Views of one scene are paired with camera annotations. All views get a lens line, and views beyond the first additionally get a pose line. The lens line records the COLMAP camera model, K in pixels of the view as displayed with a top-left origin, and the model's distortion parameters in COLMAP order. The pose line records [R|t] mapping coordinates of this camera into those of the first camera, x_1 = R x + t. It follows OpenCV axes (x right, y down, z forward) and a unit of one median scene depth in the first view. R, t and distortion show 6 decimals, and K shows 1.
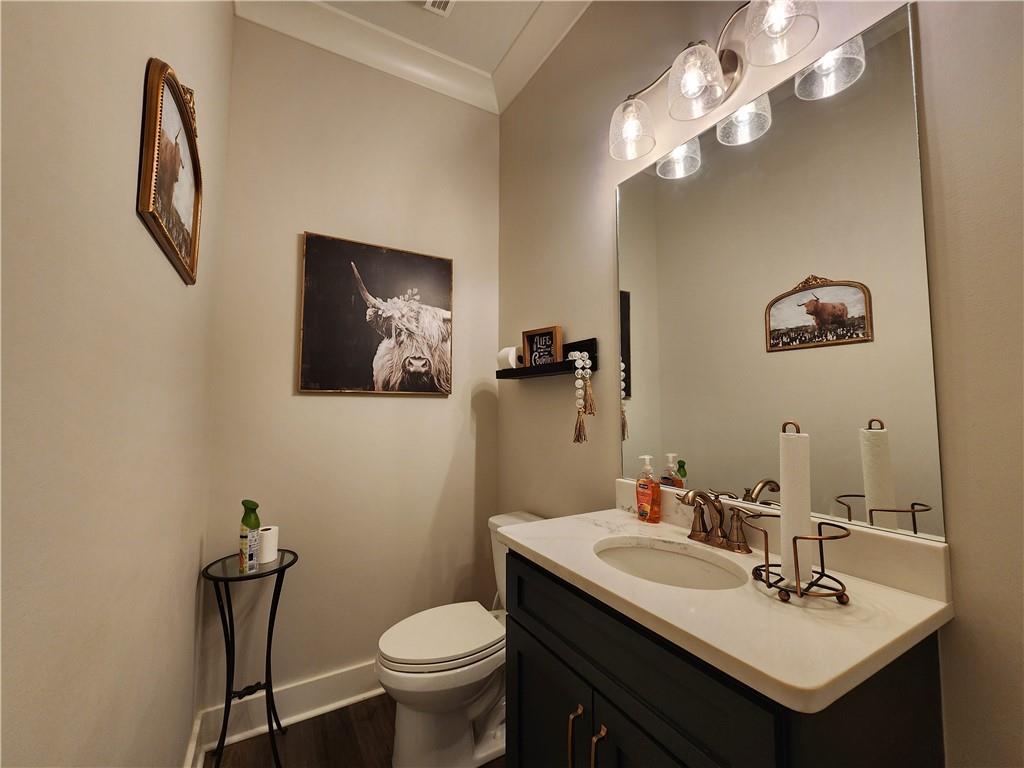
lens RADIAL K [[421.2, 0, 497.6], [0, 421.2, 354.2], [0, 0, 1]] dist [-0.003182, 0.000100]
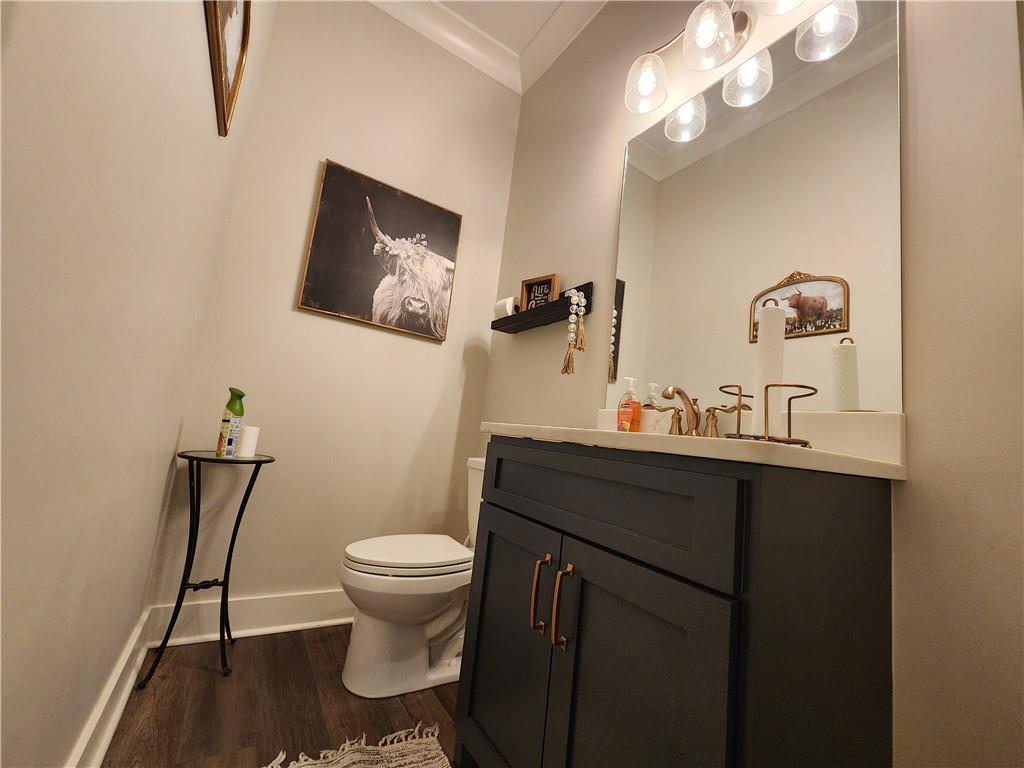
lens RADIAL K [[421.2, 0, 496.2], [0, 421.2, 382.2], [0, 0, 1]] dist [-0.003182, 0.000100]
pose [[0.992524, 0.118981, 0.027216, -0.003653], [-0.117068, 0.991091, -0.063505, 0.295482], [-0.034529, 0.059844, 0.997610, -0.023023]]
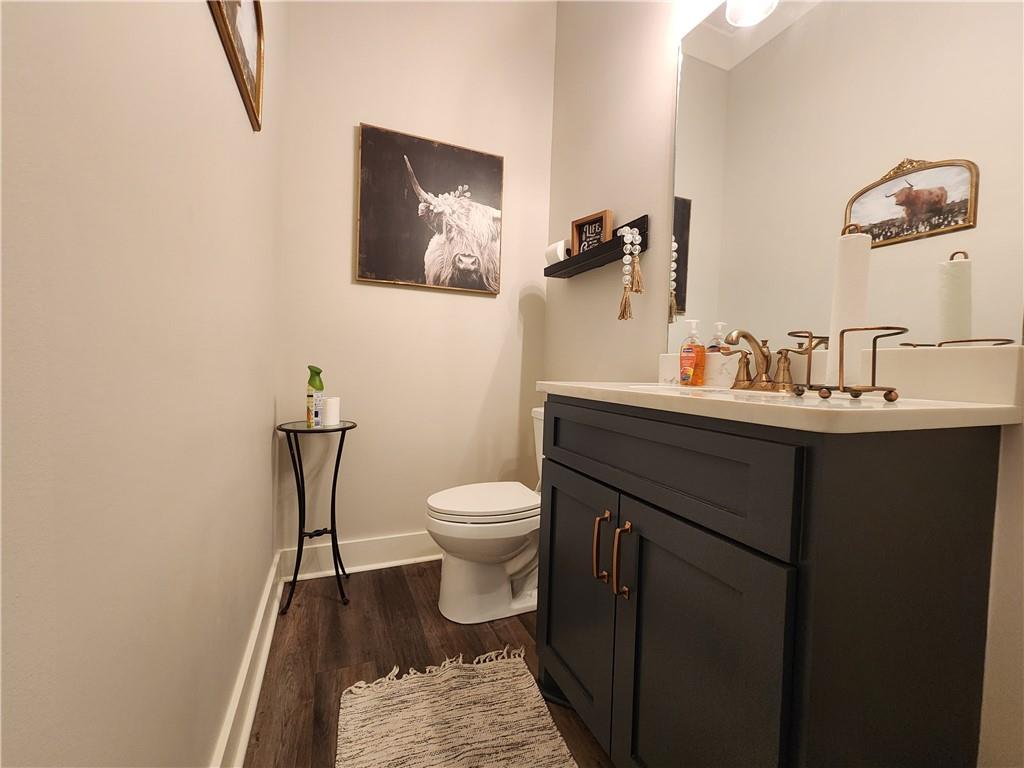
lens RADIAL K [[421.2, 0, 498.3], [0, 421.2, 376.9], [0, 0, 1]] dist [-0.003182, 0.000100]
pose [[0.991212, 0.031667, -0.128439, 0.029424], [-0.019299, 0.995154, 0.096419, 0.237684], [0.130870, -0.093092, 0.987019, -0.029030]]
